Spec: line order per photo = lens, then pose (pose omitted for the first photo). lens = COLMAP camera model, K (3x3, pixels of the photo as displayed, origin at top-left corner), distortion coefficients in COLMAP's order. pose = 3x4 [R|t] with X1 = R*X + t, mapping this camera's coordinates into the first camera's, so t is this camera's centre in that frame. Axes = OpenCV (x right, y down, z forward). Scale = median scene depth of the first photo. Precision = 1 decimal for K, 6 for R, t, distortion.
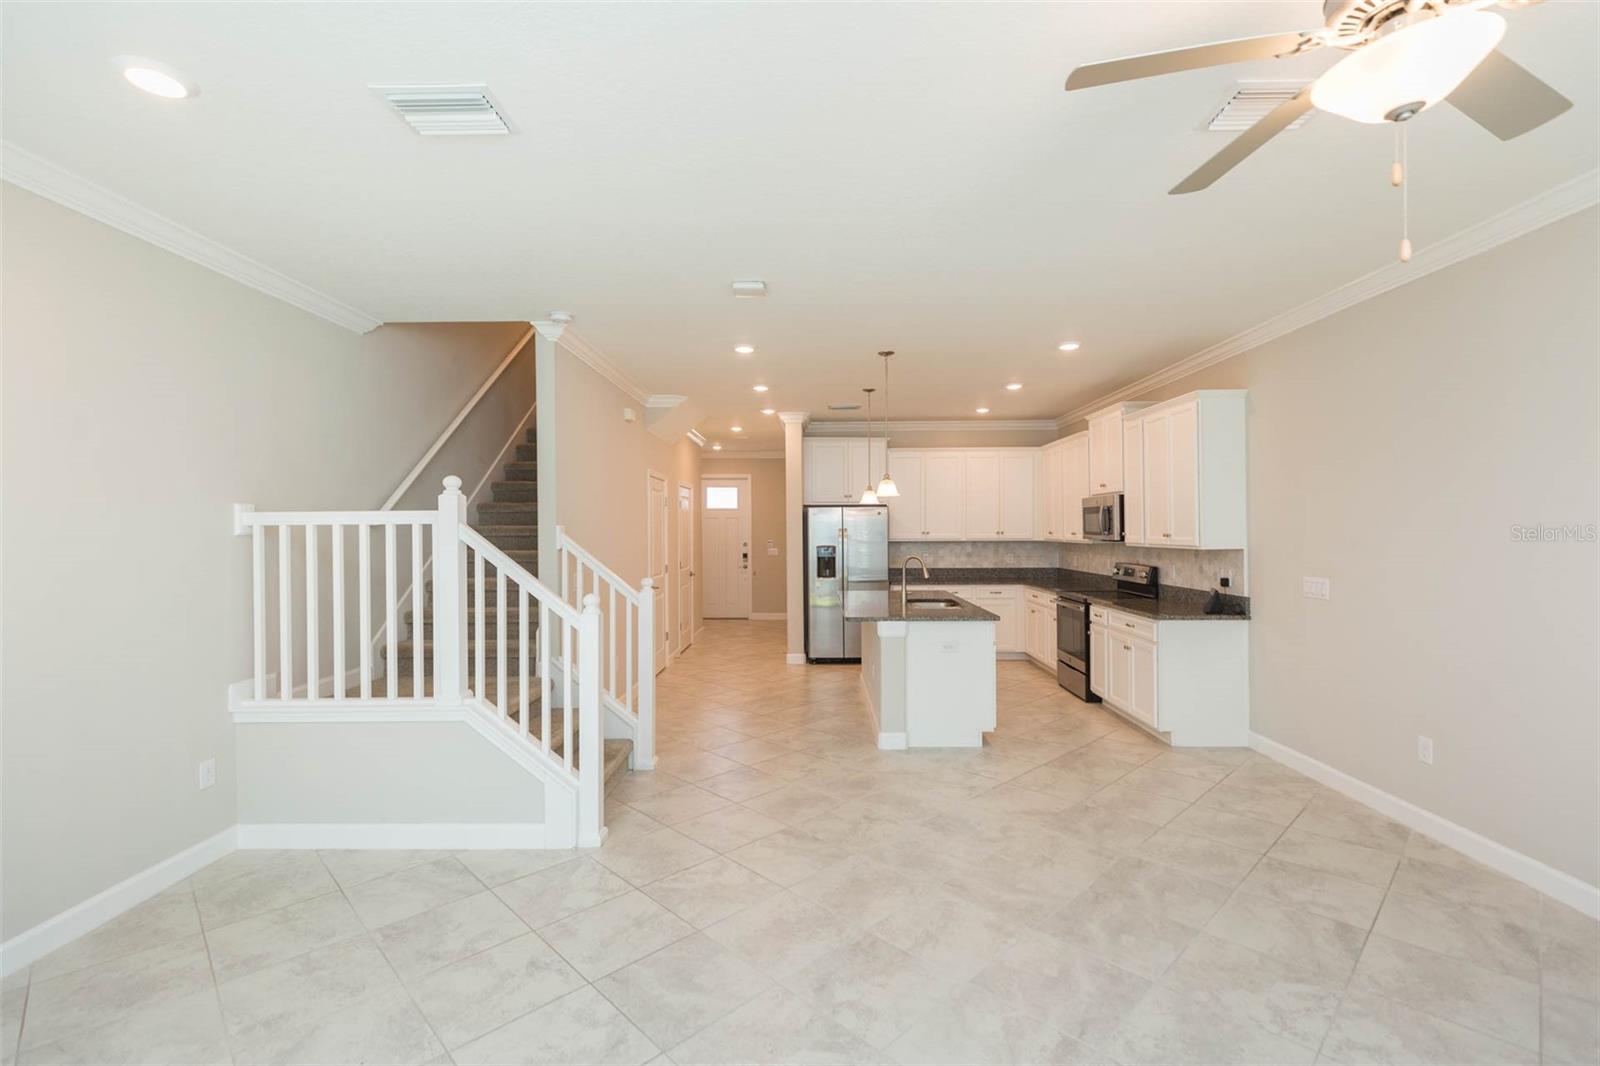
lens RADIAL K [[708.8, 0, 809.5], [0, 708.8, 530.7], [0, 0, 1]] dist [0.002201, -0.000055]
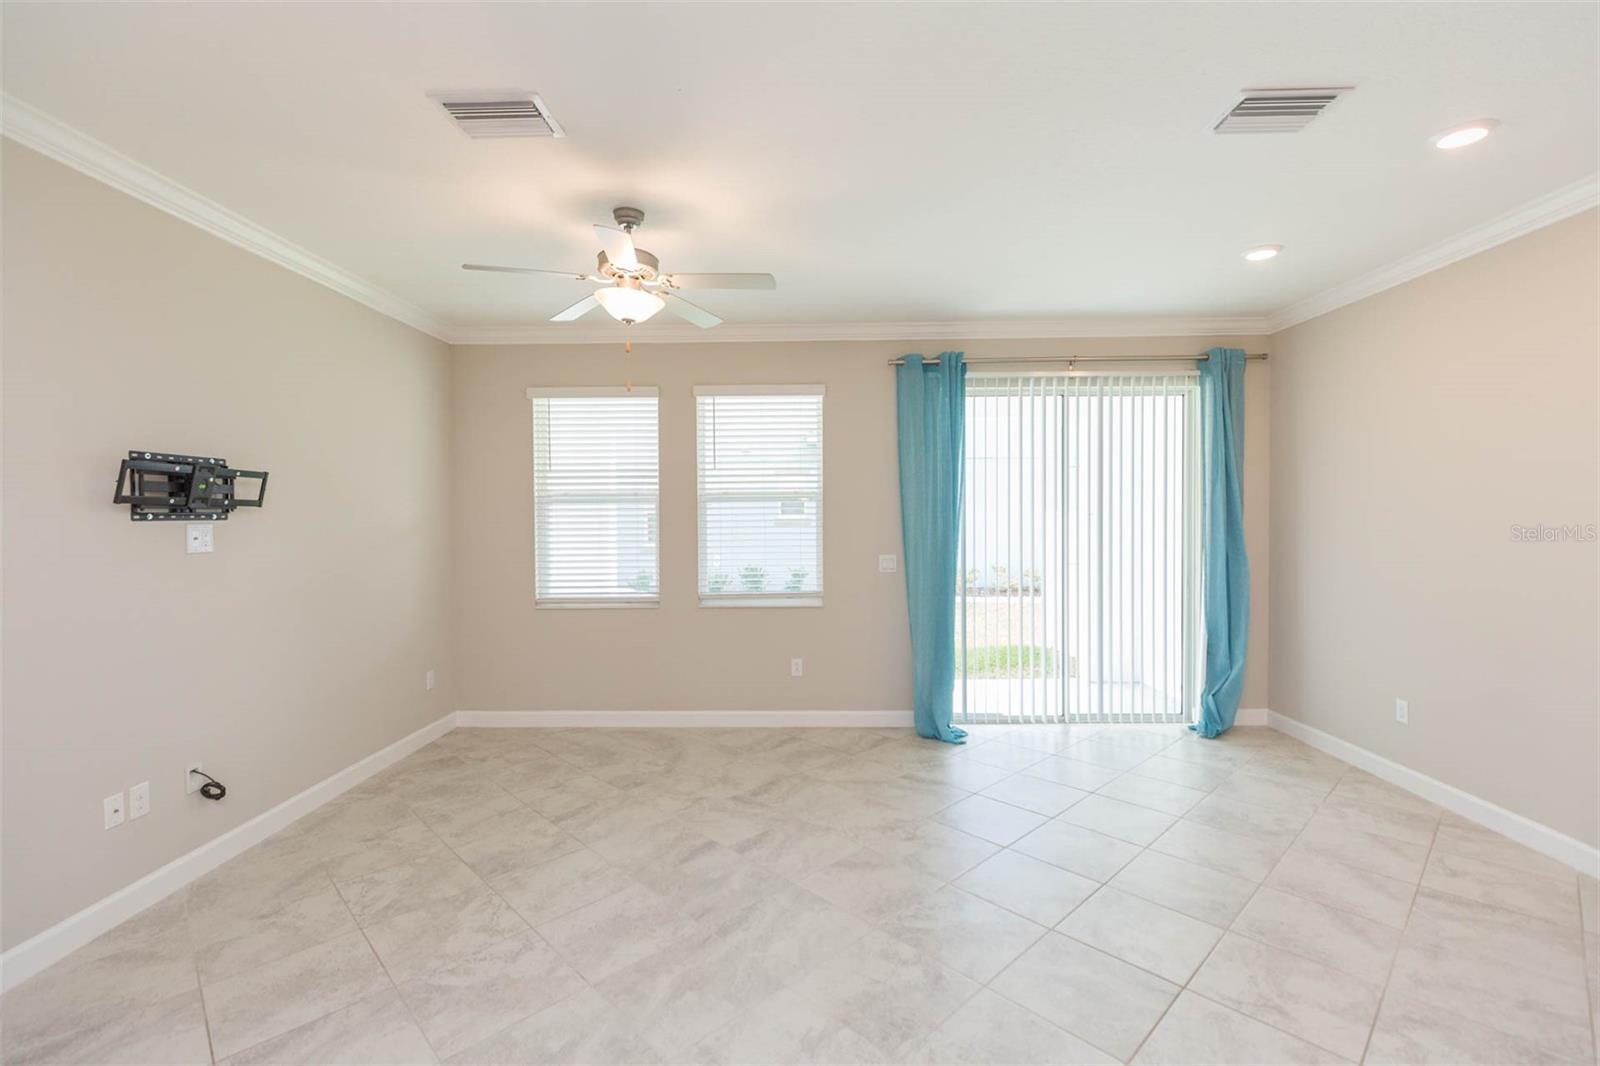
lens RADIAL K [[708.8, 0, 809.5], [0, 708.8, 530.7], [0, 0, 1]] dist [0.002201, -0.000055]
pose [[-0.999910, 0.012909, 0.003756, 0.061519], [0.012993, 0.999647, 0.023166, 0.000316], [-0.003456, 0.023212, -0.999725, 0.669121]]
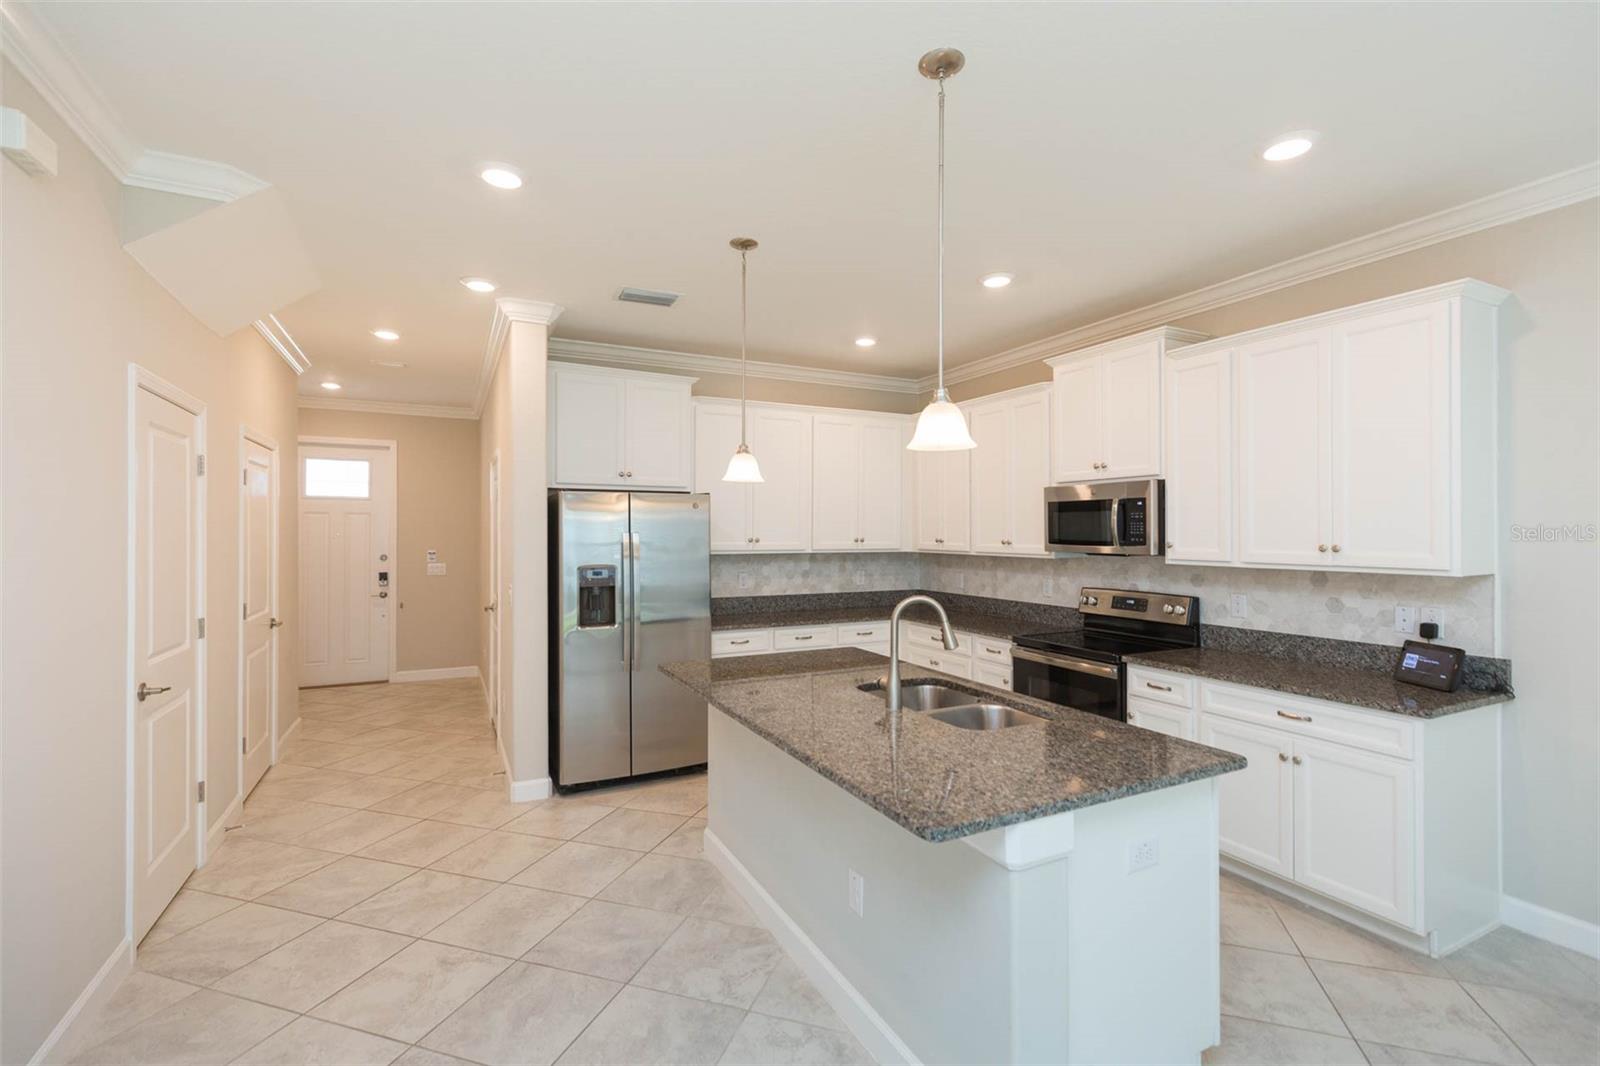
lens RADIAL K [[719.1, 0, 827.7], [0, 719.1, 532.2], [0, 0, 1]] dist [0.001261, 0.000043]
pose [[0.879277, 0.006458, 0.476266, -0.094520], [-0.004768, 0.999977, -0.004757, -0.001798], [-0.476286, 0.001912, 0.879288, 0.536373]]
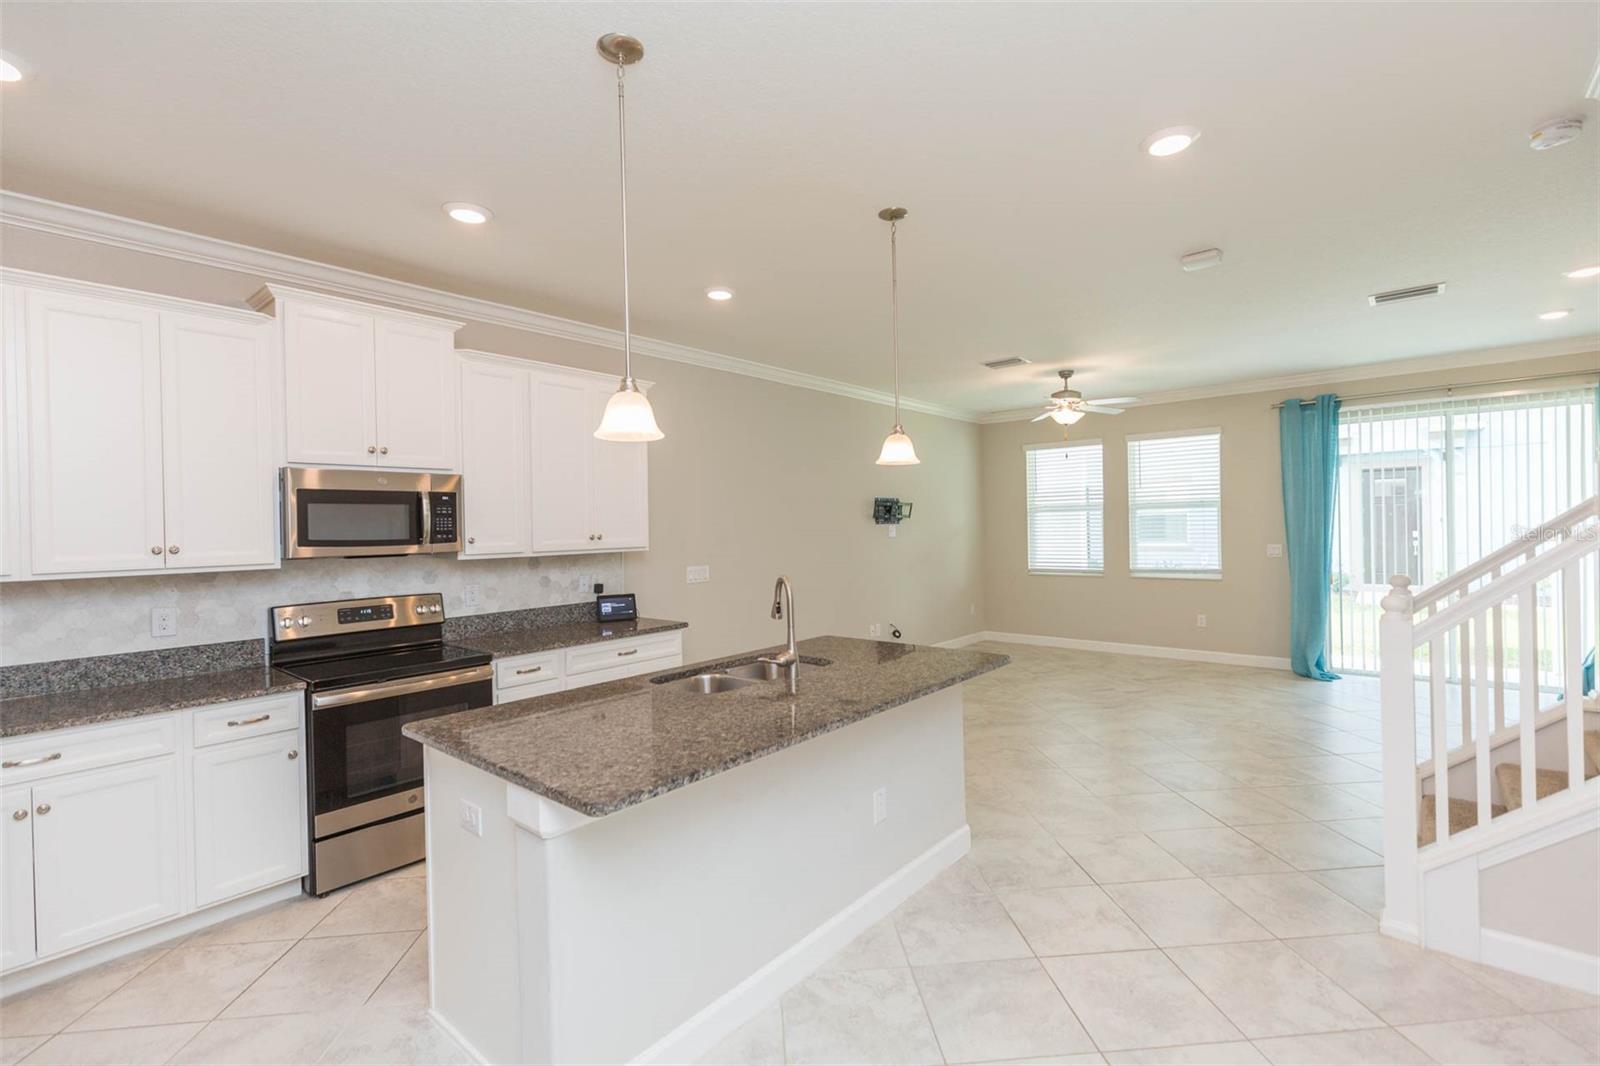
lens RADIAL K [[708.8, 0, 809.5], [0, 708.8, 530.7], [0, 0, 1]] dist [0.002201, -0.000055]
pose [[-0.769204, 0.017038, 0.638777, -0.155809], [0.026638, 0.999630, 0.005414, 0.000524], [-0.638448, 0.021180, -0.769373, 1.148099]]
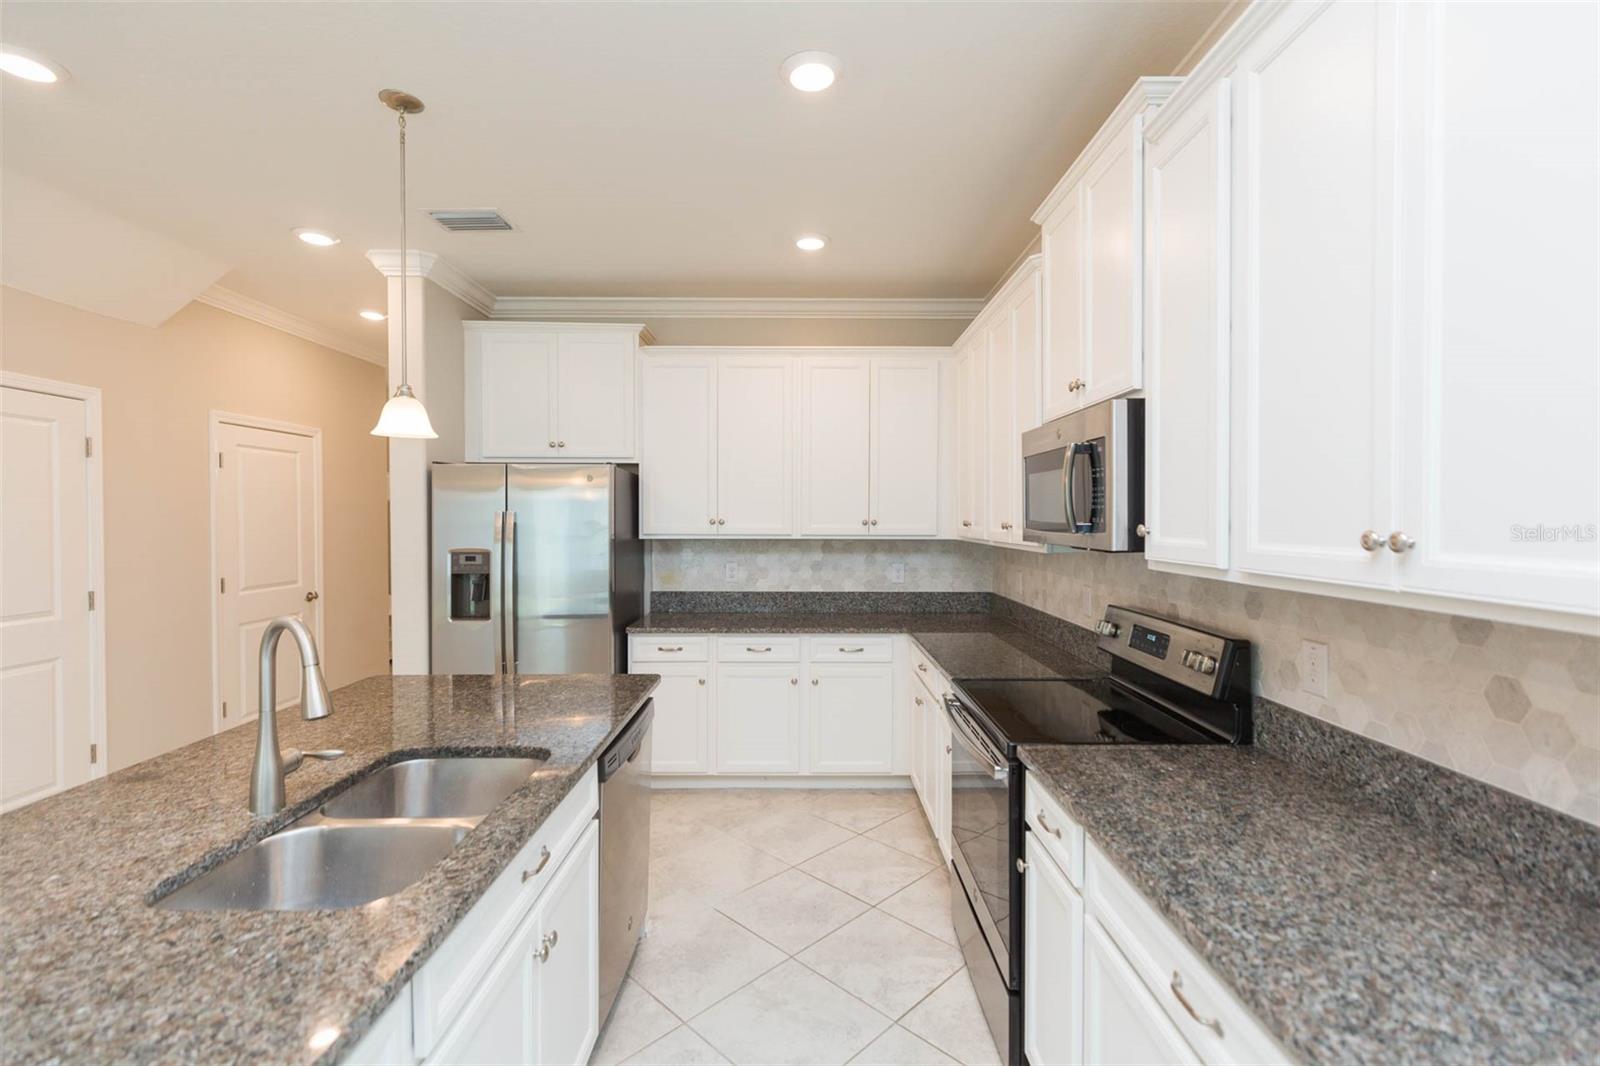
lens RADIAL K [[732.9, 0, 807.3], [0, 732.9, 529.8], [0, 0, 1]] dist [0.002362, 0.000353]
pose [[0.999418, 0.005961, 0.033594, 0.262878], [-0.006458, 0.999871, 0.014703, 0.000653], [-0.033502, -0.014911, 0.999327, 0.626905]]
